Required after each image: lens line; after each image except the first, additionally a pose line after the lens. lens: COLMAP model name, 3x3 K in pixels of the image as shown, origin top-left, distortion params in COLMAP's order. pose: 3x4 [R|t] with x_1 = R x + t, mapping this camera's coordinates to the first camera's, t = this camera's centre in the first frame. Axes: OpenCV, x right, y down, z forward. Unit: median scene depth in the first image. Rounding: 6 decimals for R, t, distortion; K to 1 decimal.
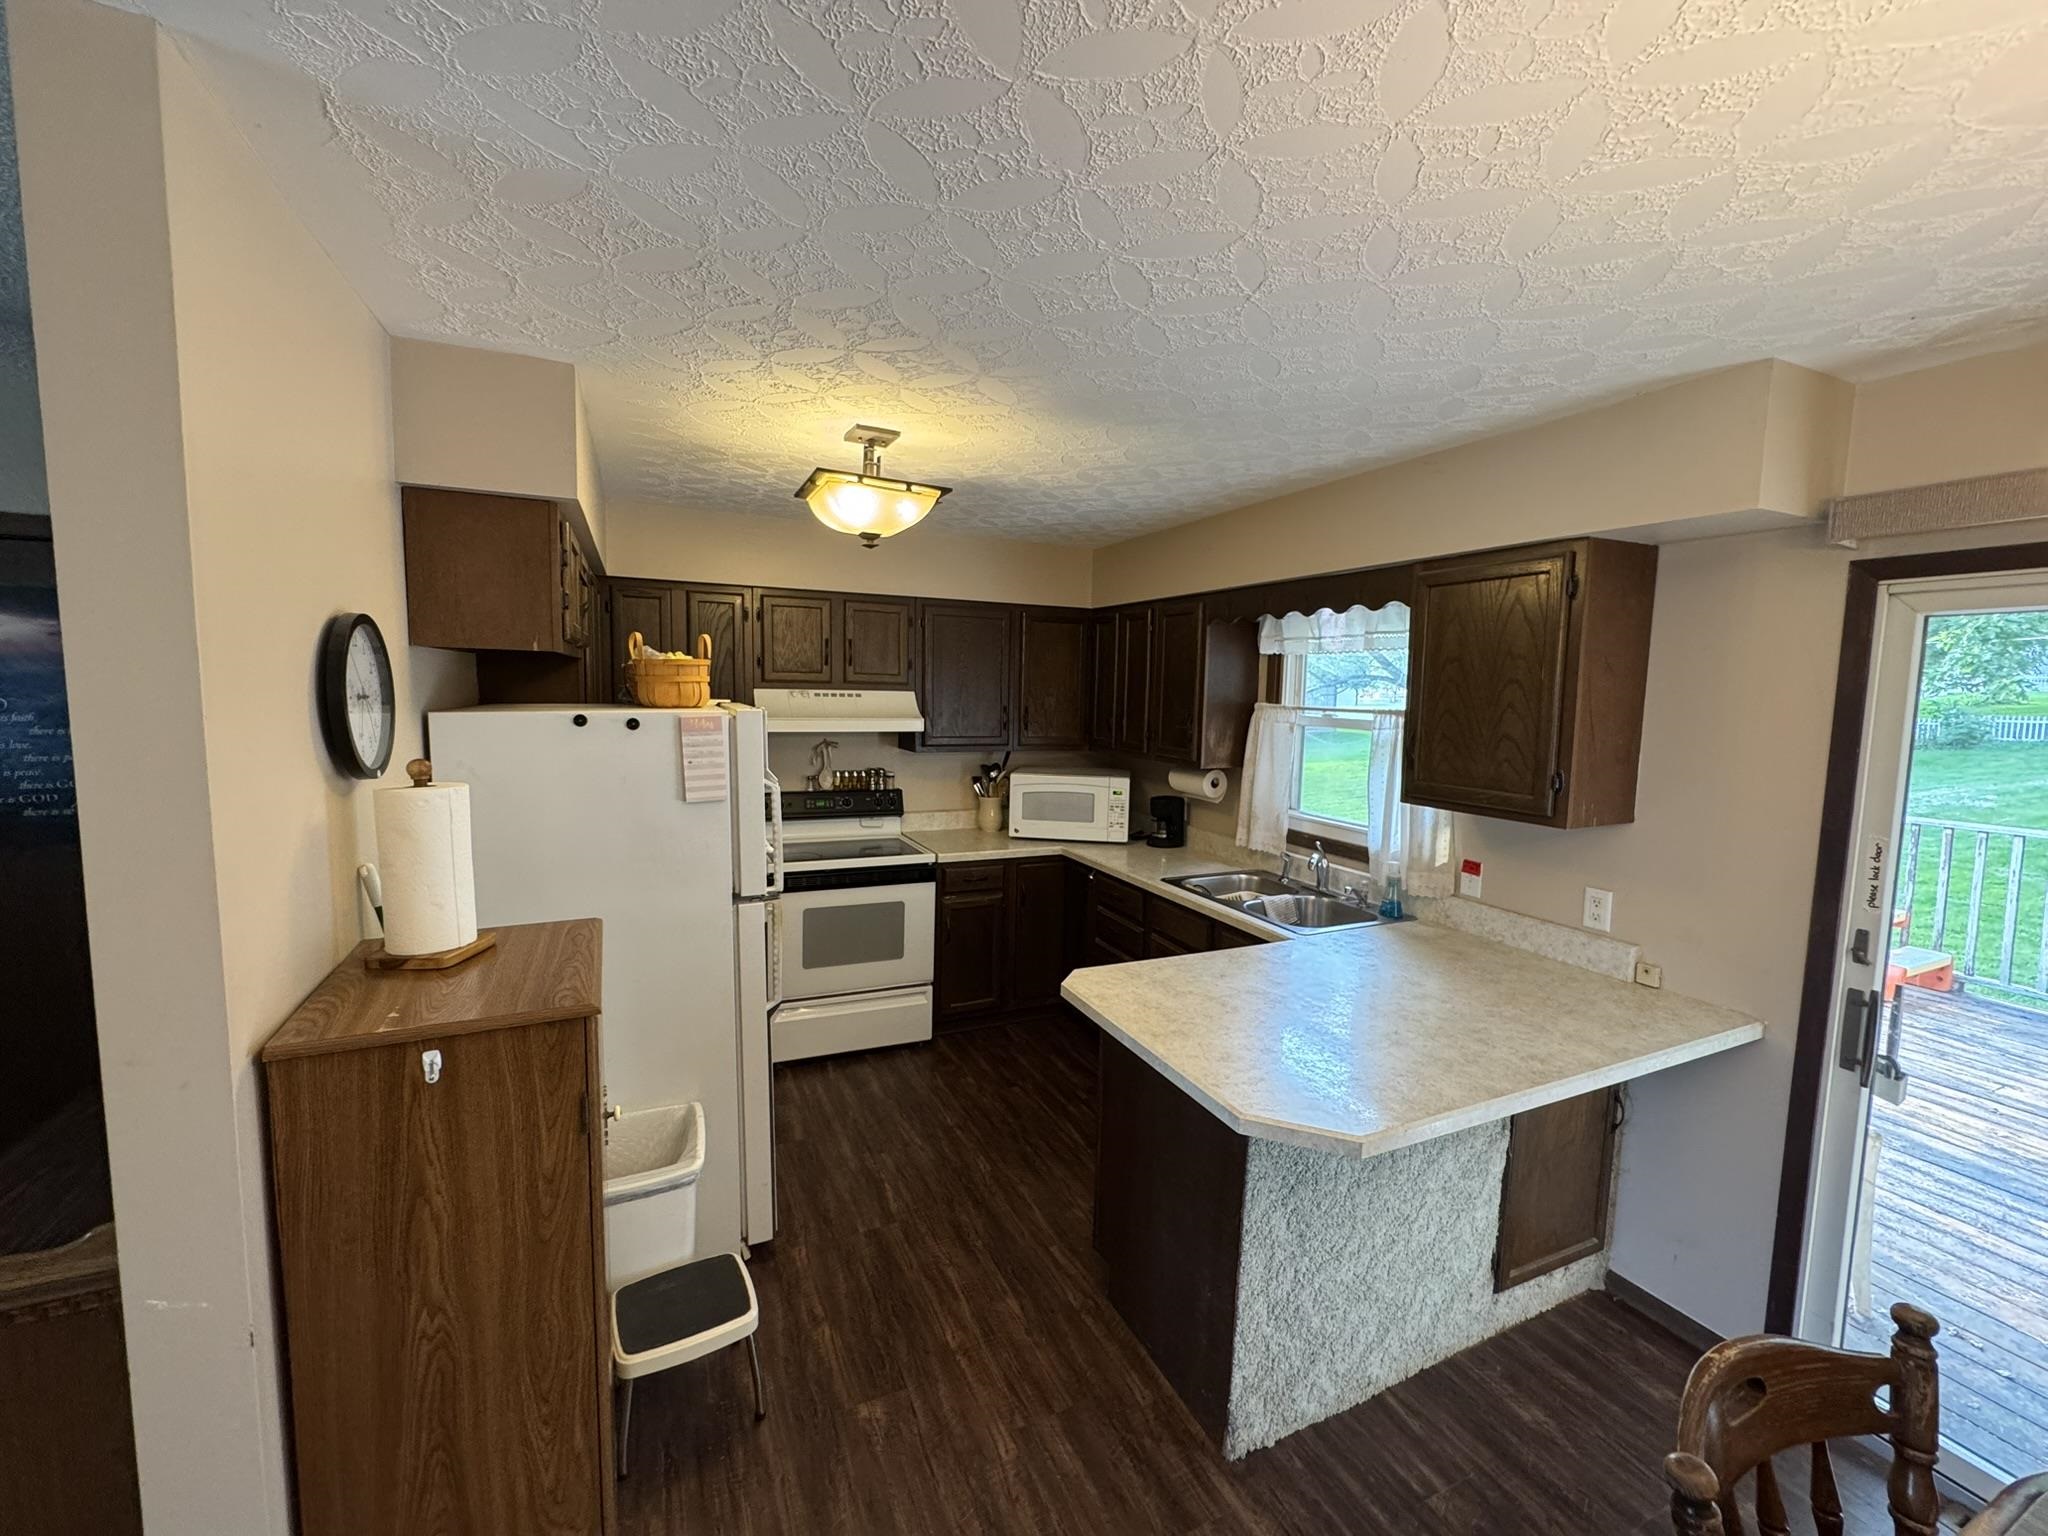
lens RADIAL K [[809.4, 0, 1024.0], [0, 809.4, 768.0], [0, 0, 1]] dist [-0.006907, 0.000488]
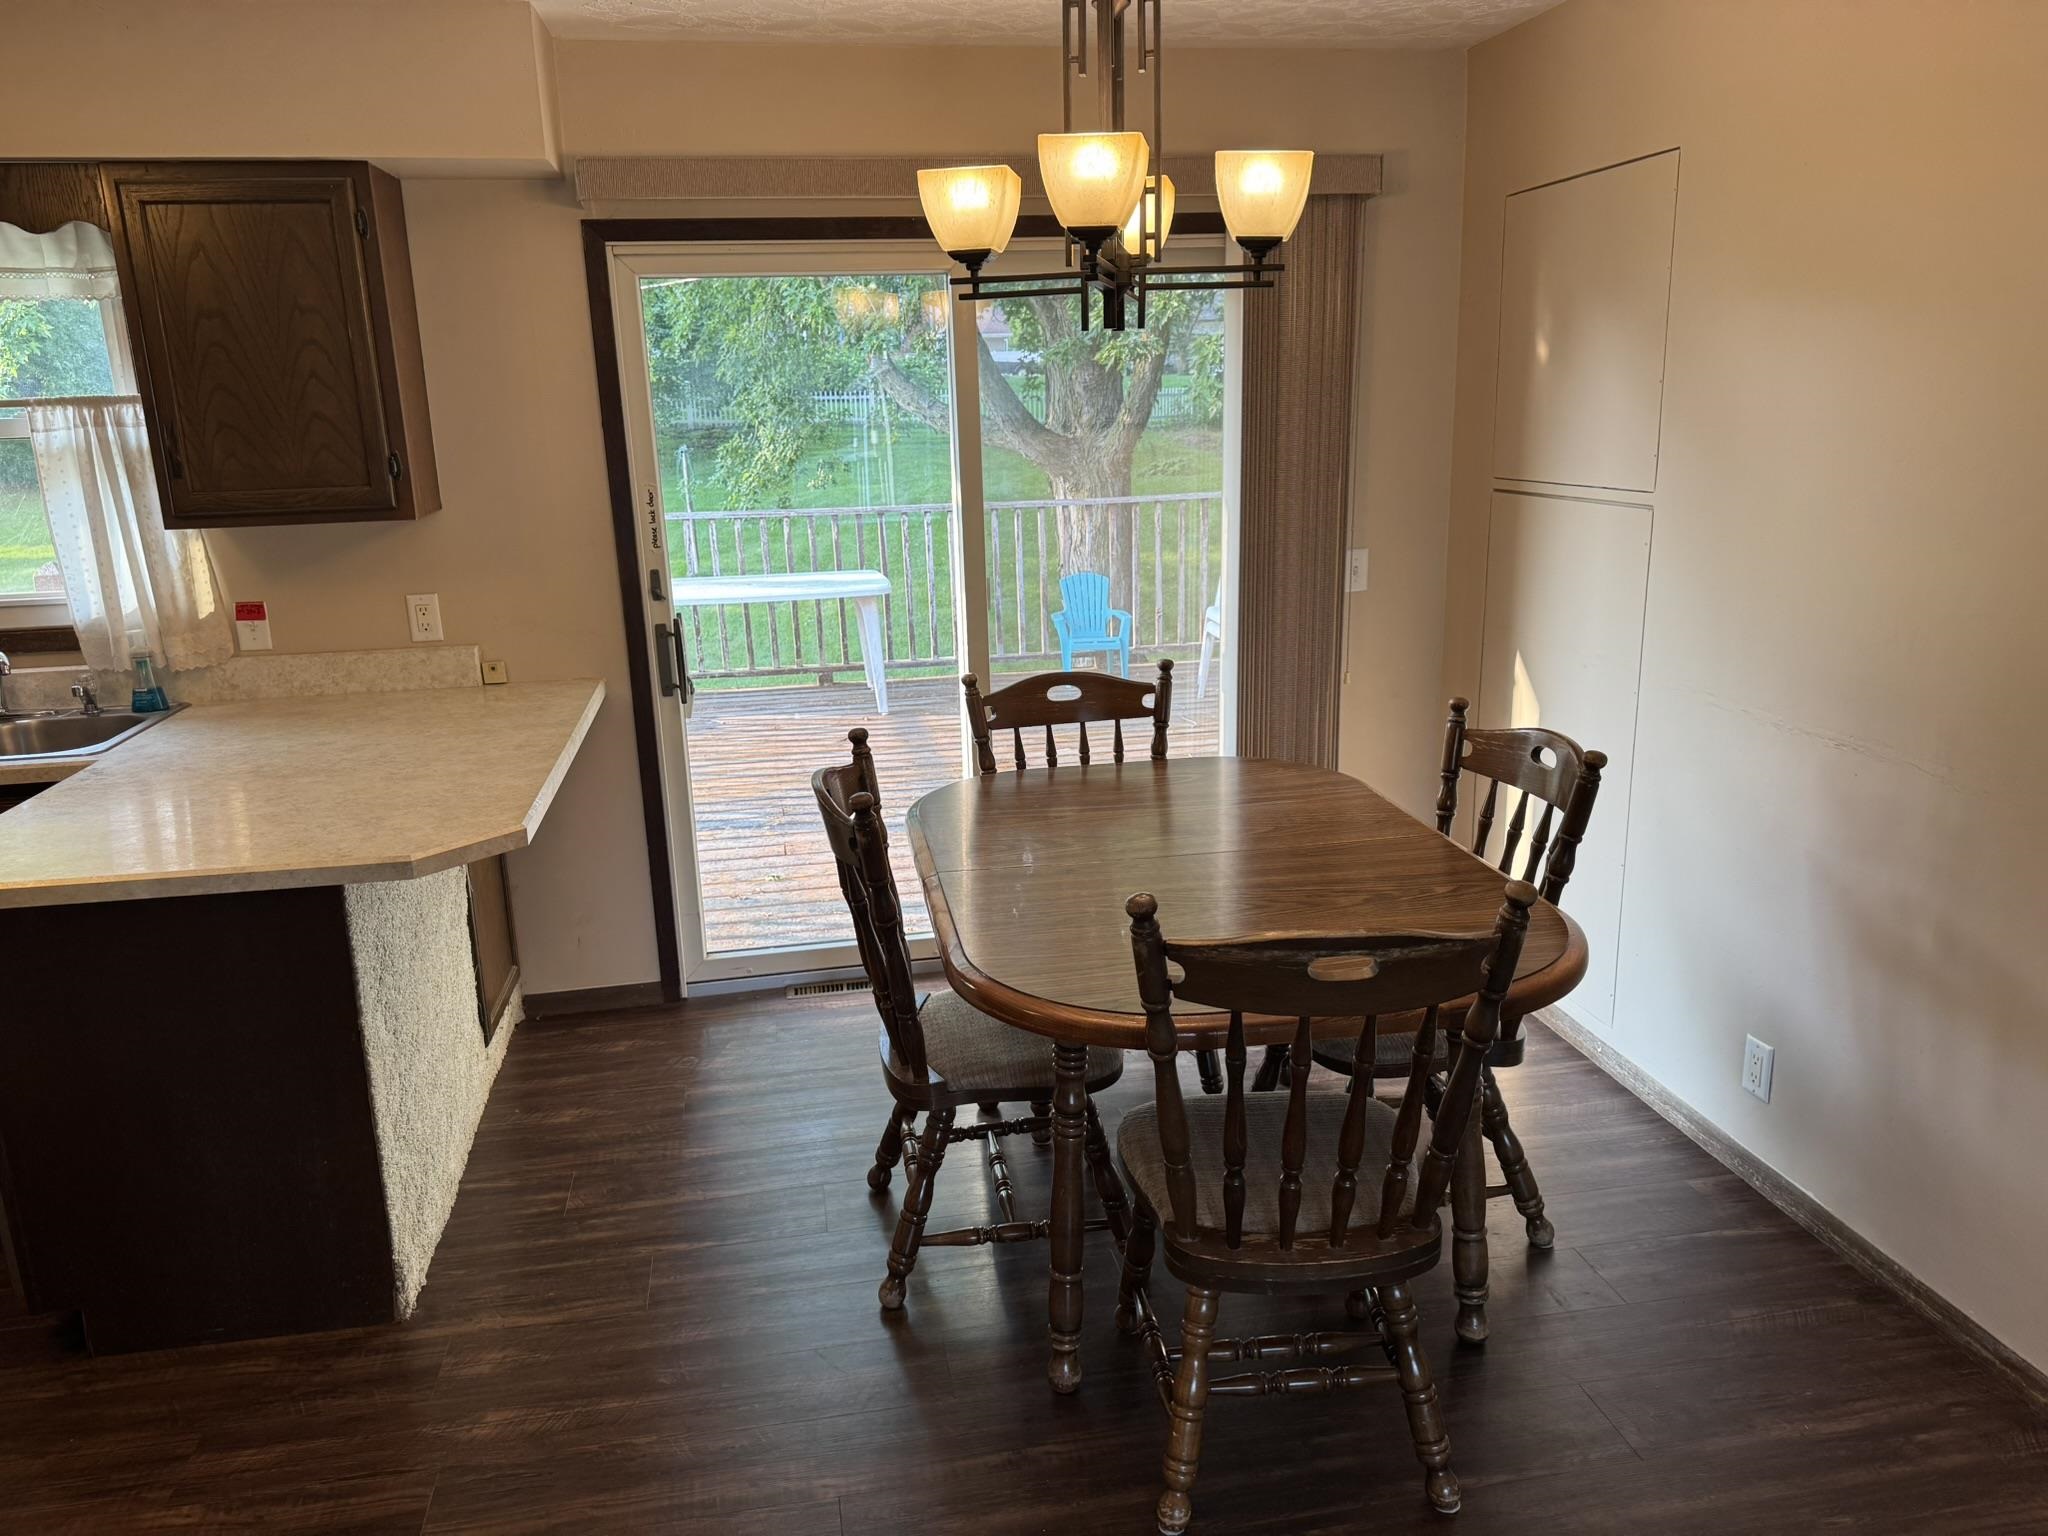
lens RADIAL K [[1396.2, 0, 1024.0], [0, 1396.2, 768.0], [0, 0, 1]] dist [0.000601, -0.084949]
pose [[0.256155, -0.274803, 0.926751, -0.594403], [0.113815, 0.960644, 0.253395, 0.029090], [-0.959912, 0.040570, 0.277350, -0.014780]]
